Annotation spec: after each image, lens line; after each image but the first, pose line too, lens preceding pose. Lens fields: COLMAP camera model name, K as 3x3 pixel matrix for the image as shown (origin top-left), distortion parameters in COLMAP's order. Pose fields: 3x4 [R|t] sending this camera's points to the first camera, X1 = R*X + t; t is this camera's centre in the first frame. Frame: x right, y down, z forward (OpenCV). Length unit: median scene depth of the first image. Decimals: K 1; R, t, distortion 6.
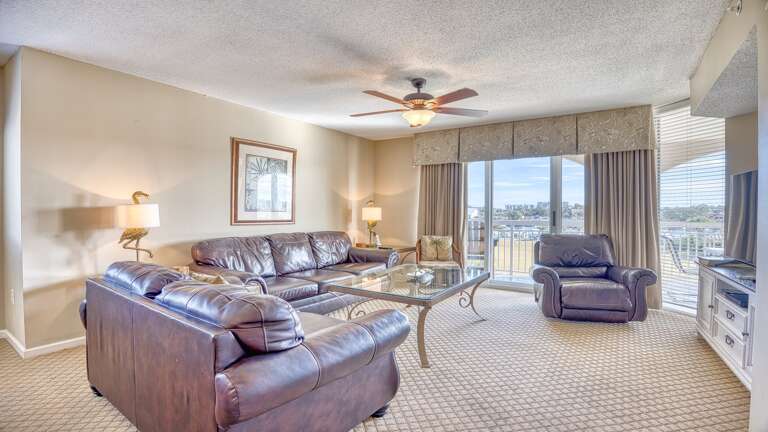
lens RADIAL K [[366.3, 0, 384.0], [0, 366.3, 216.0], [0, 0, 1]] dist [-0.057401, 0.017101]
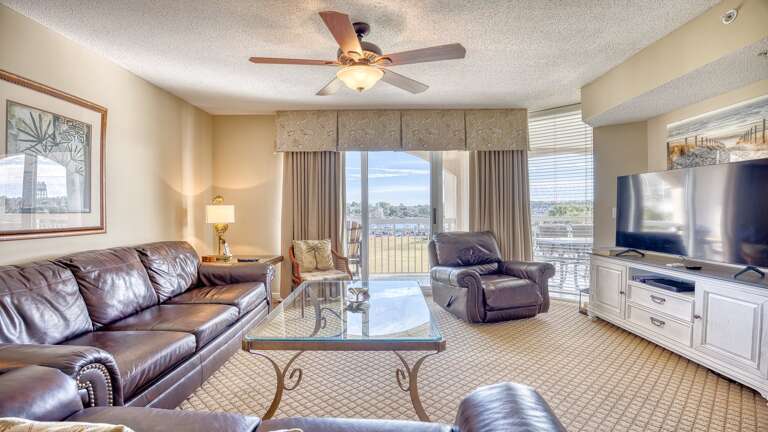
lens RADIAL K [[366.3, 0, 384.0], [0, 366.3, 216.0], [0, 0, 1]] dist [-0.057401, 0.017101]
pose [[0.836996, -0.018579, 0.546893, -0.194191], [0.016112, 0.999827, 0.009307, -0.004485], [-0.546972, 0.001021, 0.837151, 0.283117]]
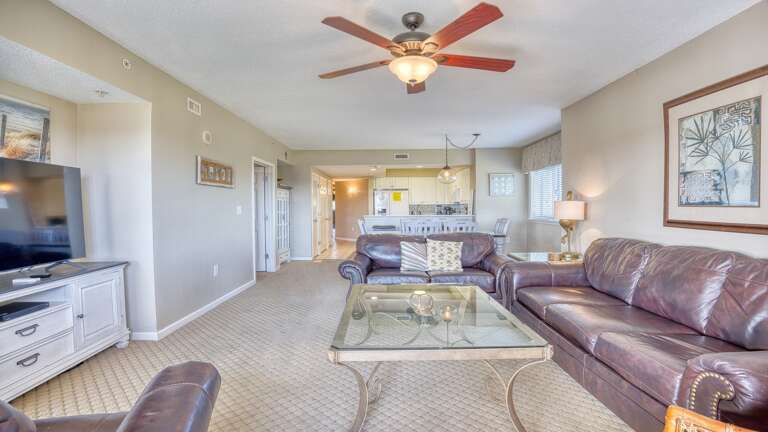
lens RADIAL K [[366.3, 0, 384.0], [0, 366.3, 216.0], [0, 0, 1]] dist [-0.057401, 0.017101]
pose [[-0.832056, 0.014885, -0.554492, 0.394060], [-0.005887, 0.999347, 0.035661, -0.013941], [0.554660, 0.032936, -0.831425, 1.157214]]
